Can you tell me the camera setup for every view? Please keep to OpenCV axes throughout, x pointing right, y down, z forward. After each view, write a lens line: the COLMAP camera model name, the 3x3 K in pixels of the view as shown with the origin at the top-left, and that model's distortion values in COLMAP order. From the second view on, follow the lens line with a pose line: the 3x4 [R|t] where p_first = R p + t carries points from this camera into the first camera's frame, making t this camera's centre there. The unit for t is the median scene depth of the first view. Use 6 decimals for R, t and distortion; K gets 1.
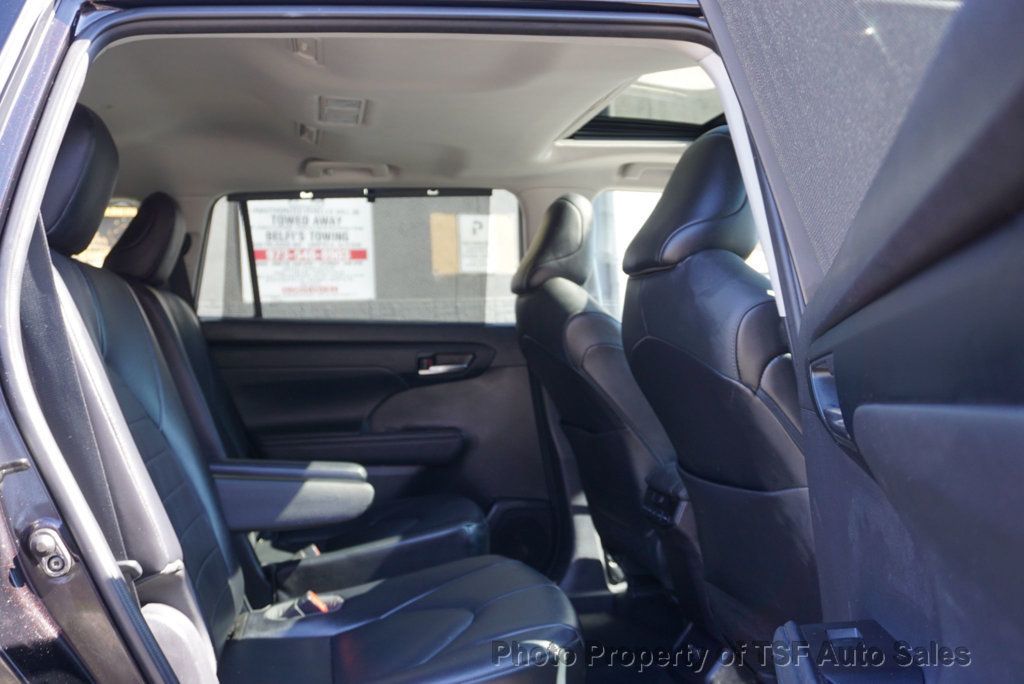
lens RADIAL K [[965.2, 0, 512.8], [0, 965.2, 341.6], [0, 0, 1]] dist [-0.013839, 0.000000]
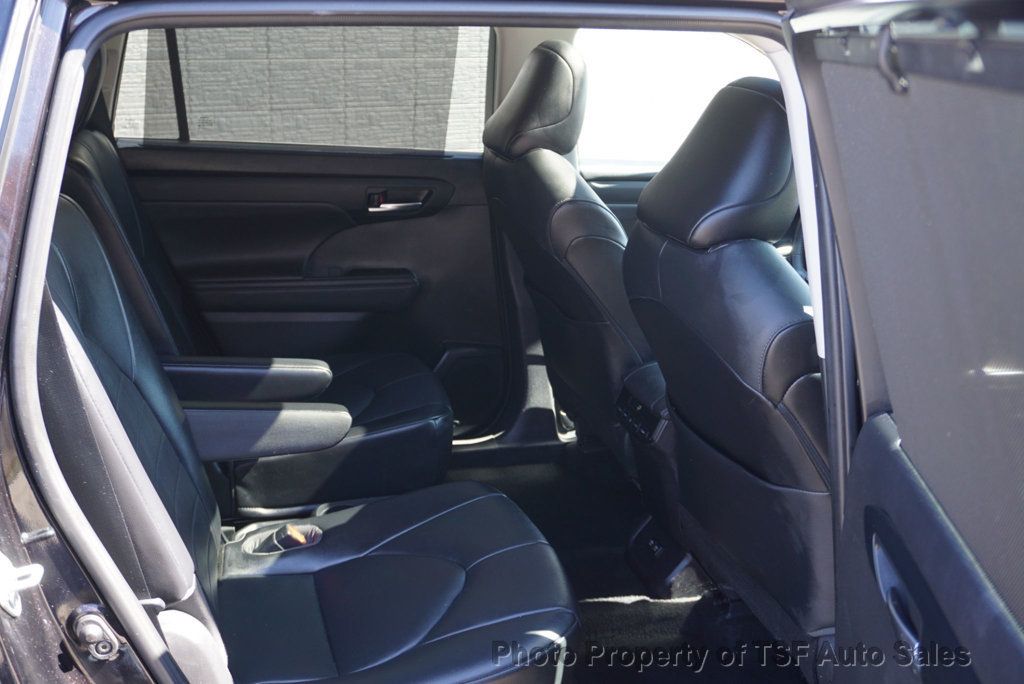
lens RADIAL K [[1087.4, 0, 511.5], [0, 1087.4, 342.2], [0, 0, 1]] dist [-0.020655, 0.000000]
pose [[0.993500, 0.037098, 0.107618, -0.096722], [-0.067987, 0.951646, 0.299578, -0.225205], [-0.091300, -0.304948, 0.947983, -0.003479]]
